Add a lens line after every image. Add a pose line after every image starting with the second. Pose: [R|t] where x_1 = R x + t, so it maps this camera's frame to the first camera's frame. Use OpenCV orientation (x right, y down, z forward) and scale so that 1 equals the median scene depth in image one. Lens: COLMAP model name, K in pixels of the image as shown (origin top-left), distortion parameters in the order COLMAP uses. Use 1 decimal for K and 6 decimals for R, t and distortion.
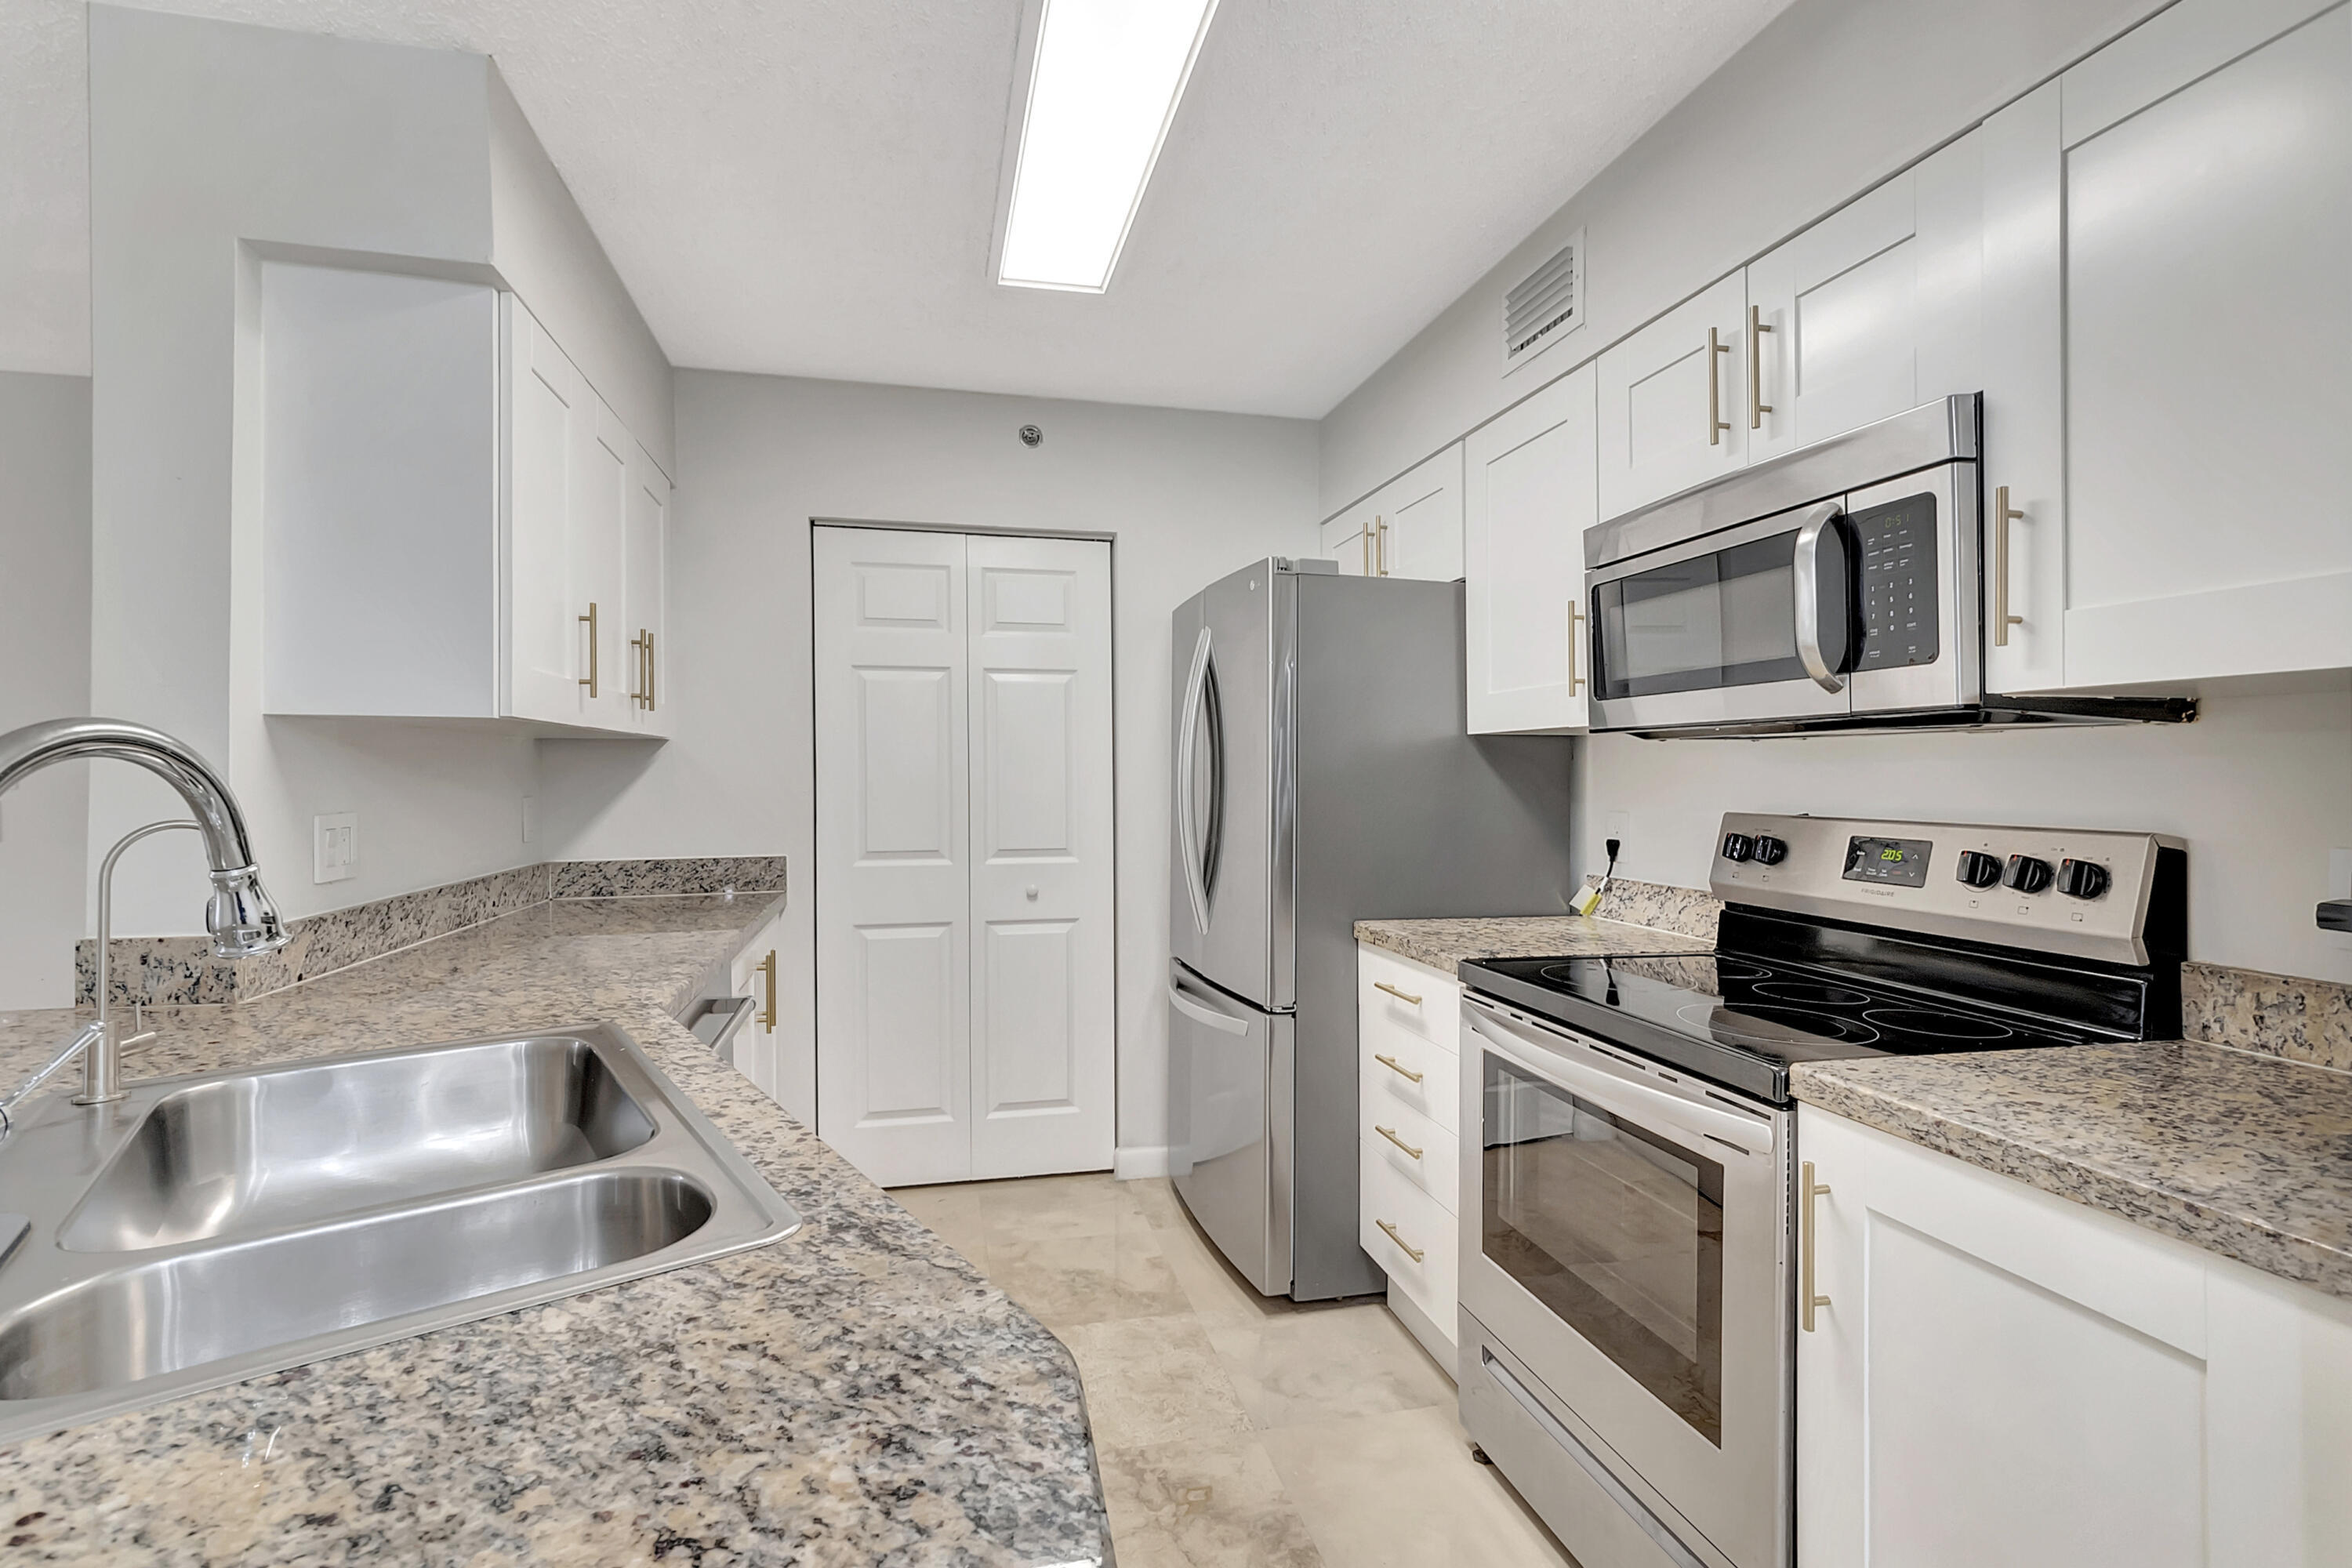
lens RADIAL K [[1053.0, 0, 1145.8], [0, 1053.0, 772.7], [0, 0, 1]] dist [0.000909, -0.000384]
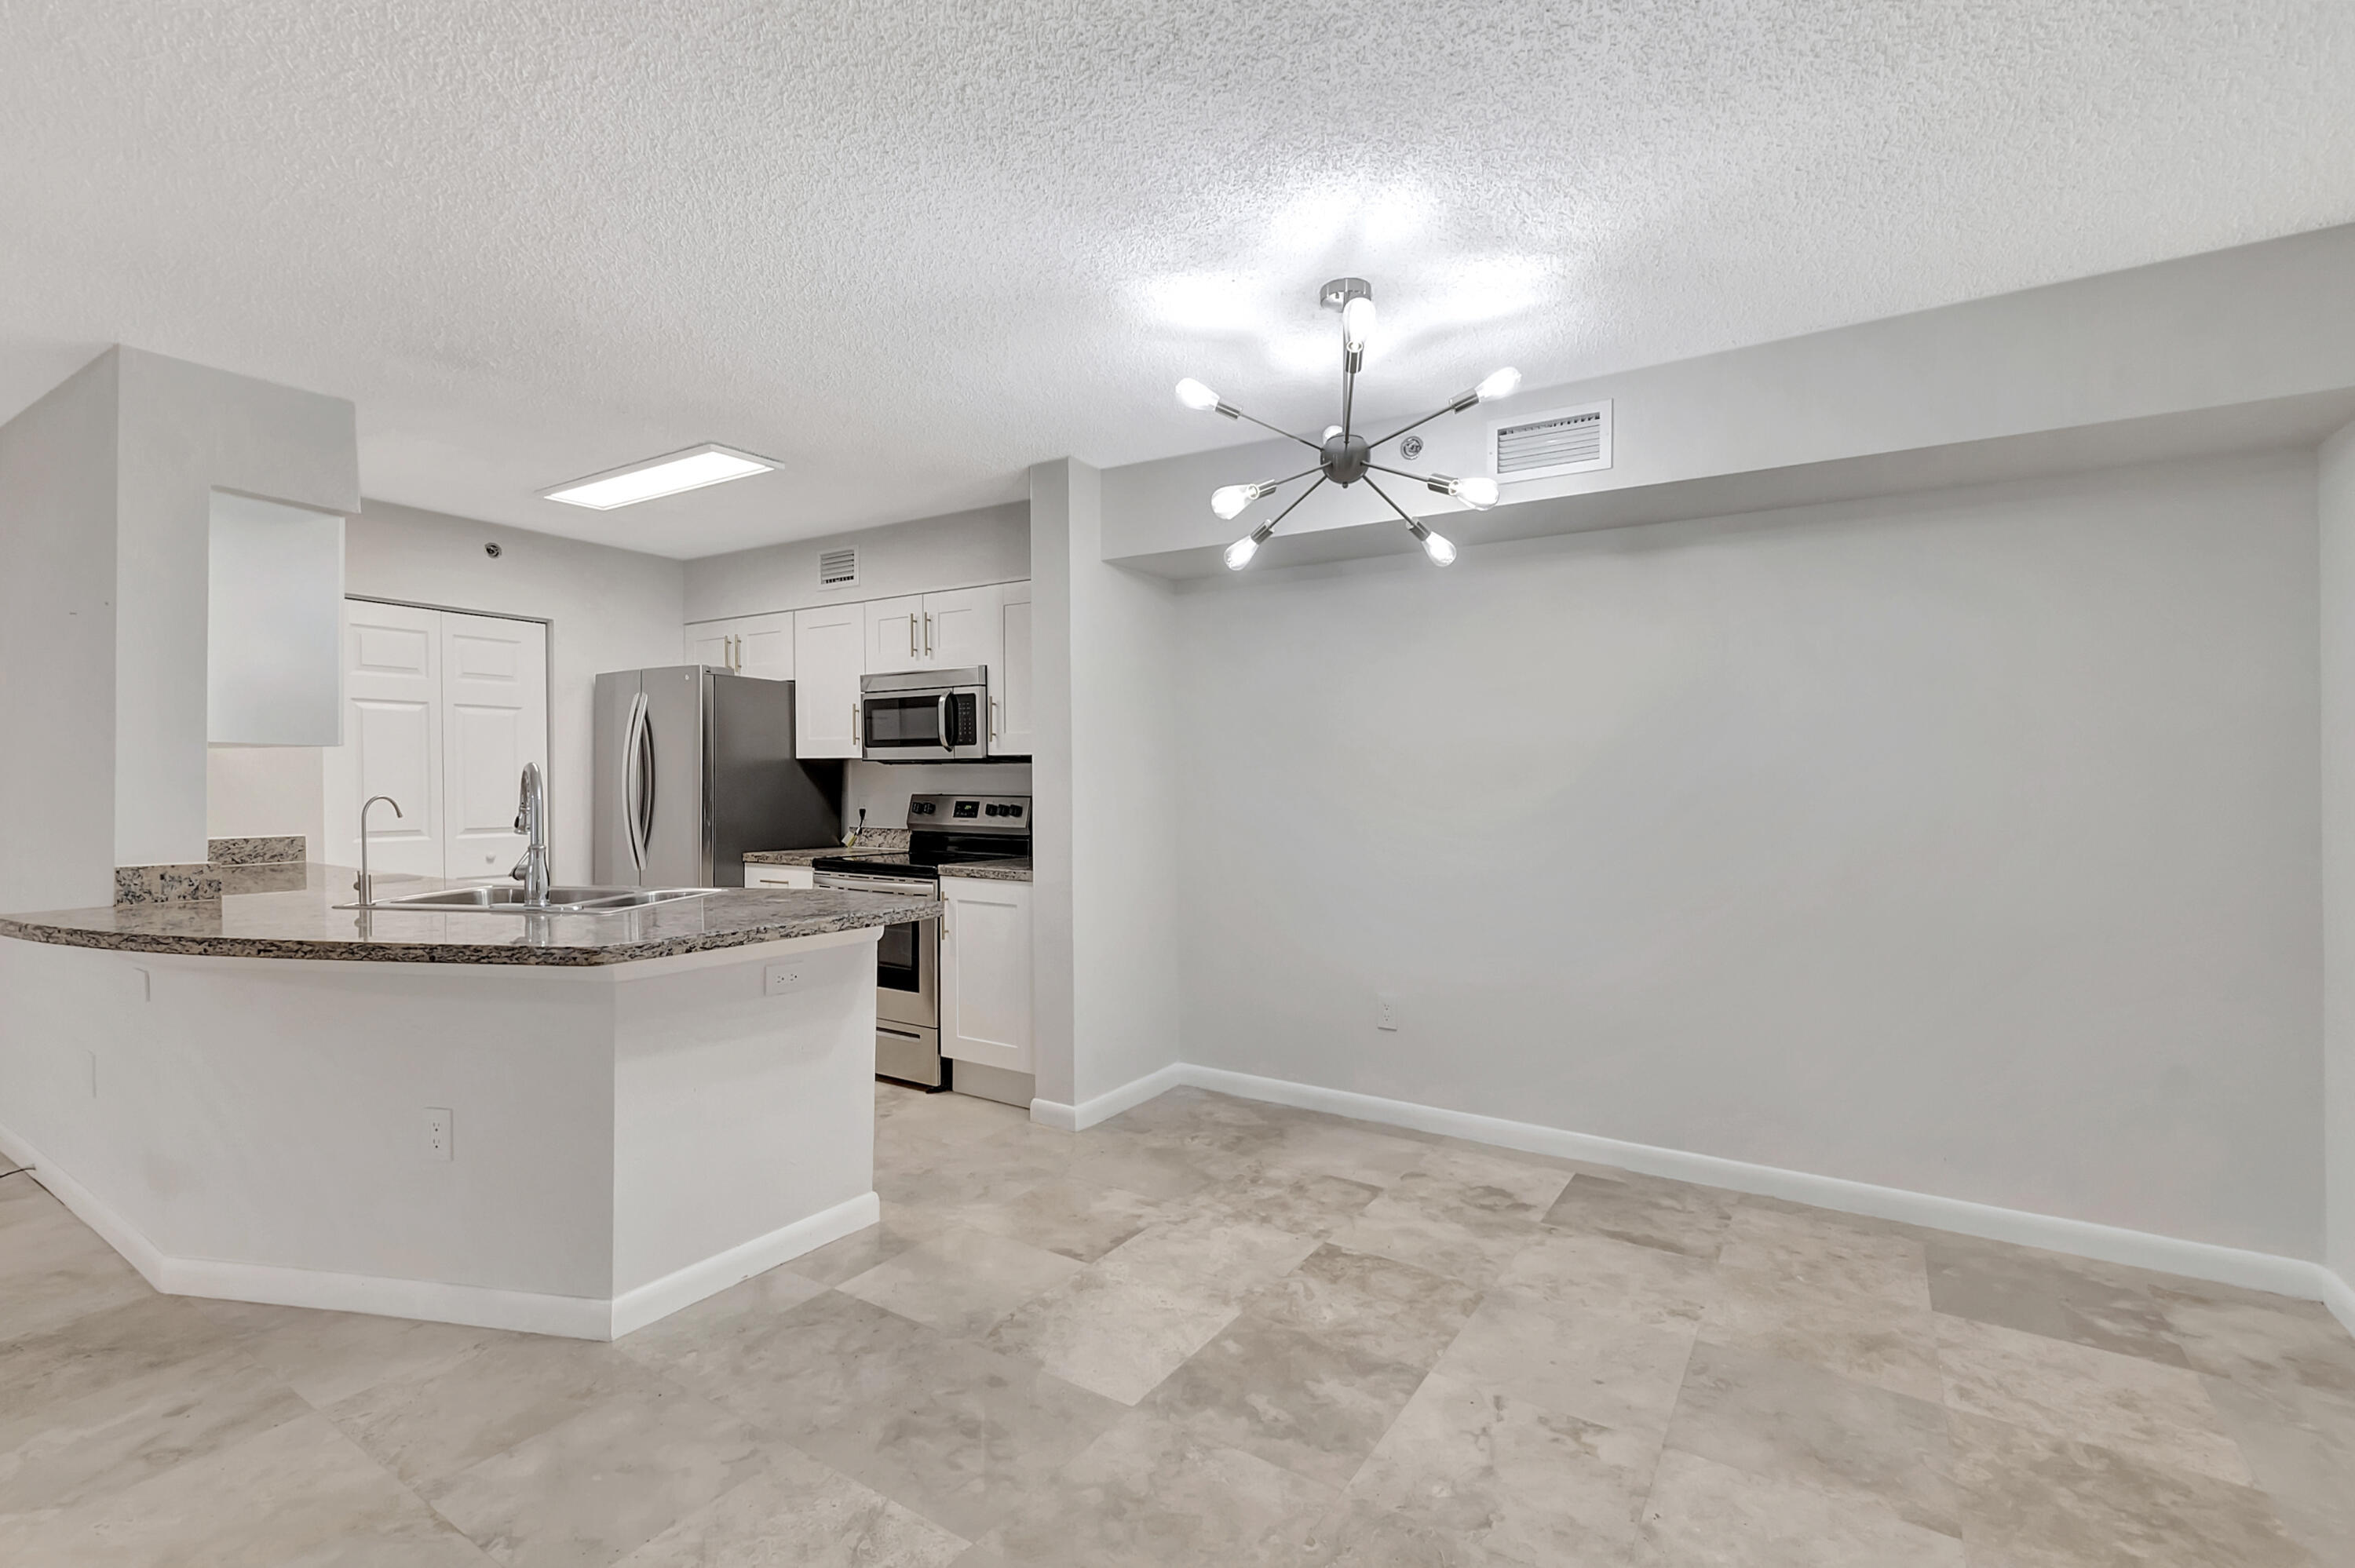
lens RADIAL K [[1059.9, 0, 1160.9], [0, 1059.9, 786.0], [0, 0, 1]] dist [-0.005429, -0.000537]
pose [[0.722205, -0.002978, 0.691672, -0.919435], [-0.004193, 0.999954, 0.008684, -0.005482], [-0.691666, -0.009171, 0.722159, -1.467294]]
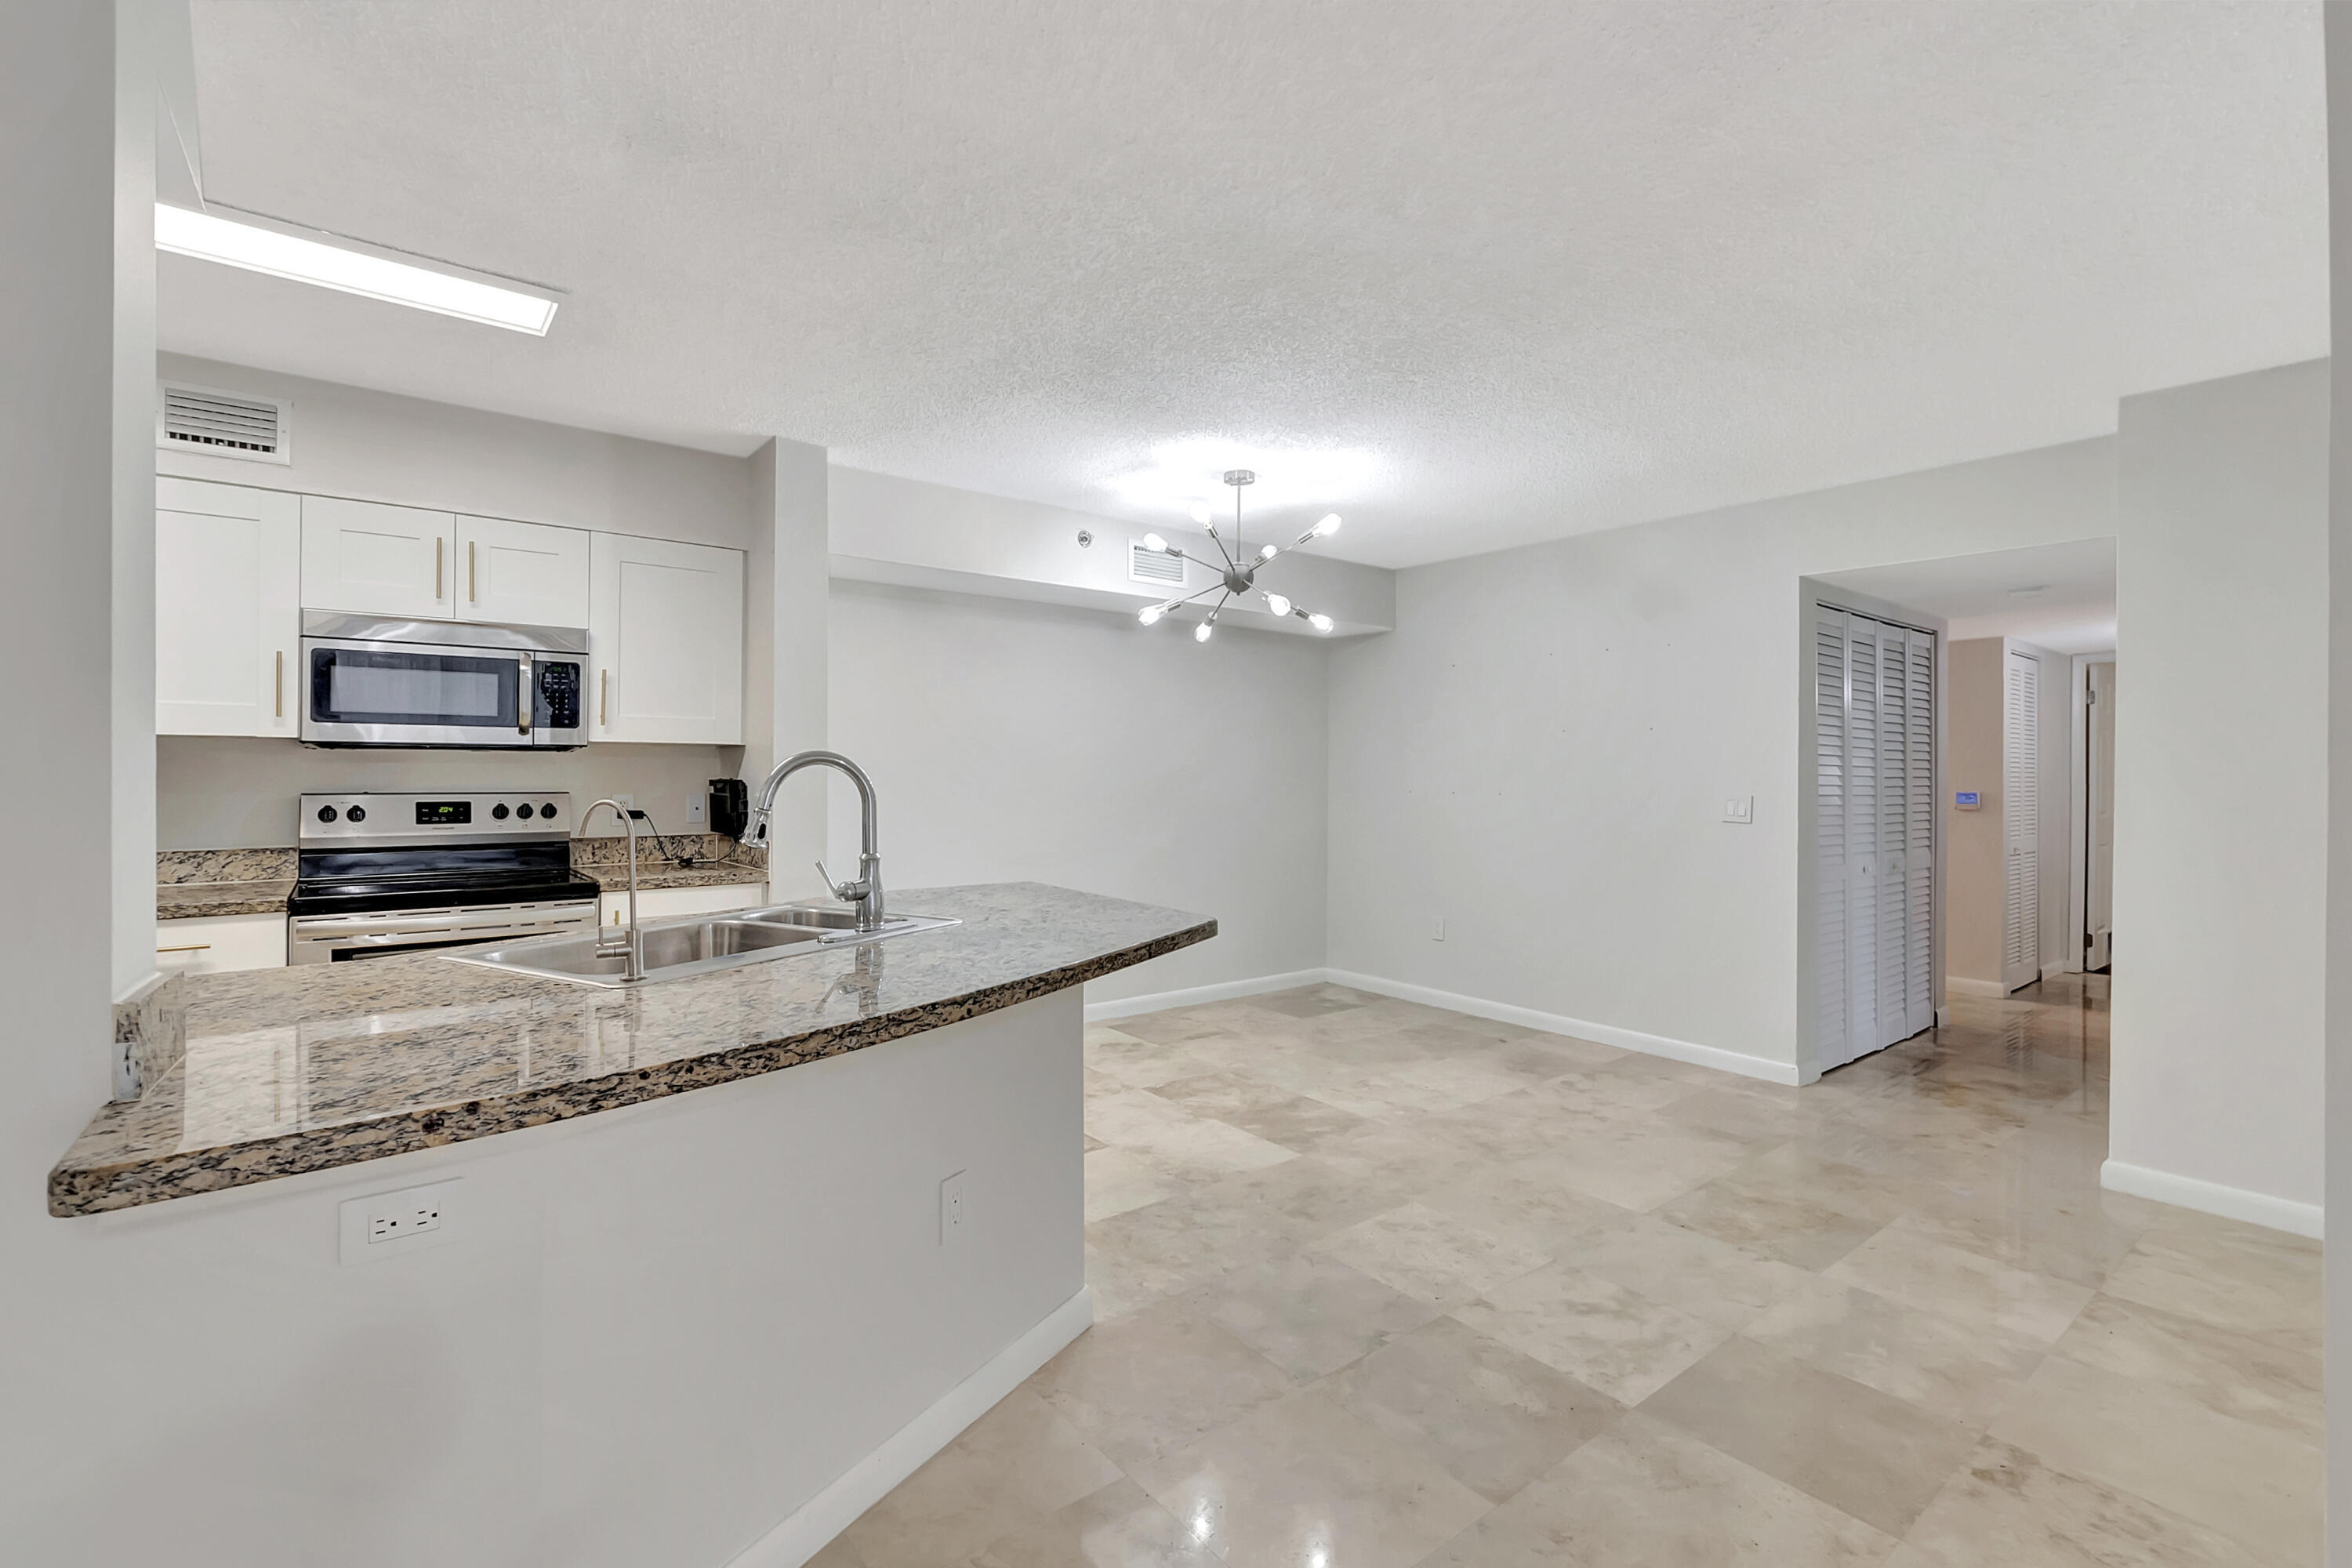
lens RADIAL K [[1052.1, 0, 1163.0], [0, 1052.1, 776.7], [0, 0, 1]] dist [0.002967, -0.000245]
pose [[-0.423308, -0.005075, 0.905971, -1.845784], [-0.005336, 0.999981, 0.003108, 0.000646], [-0.905970, -0.003519, -0.423327, 0.646172]]
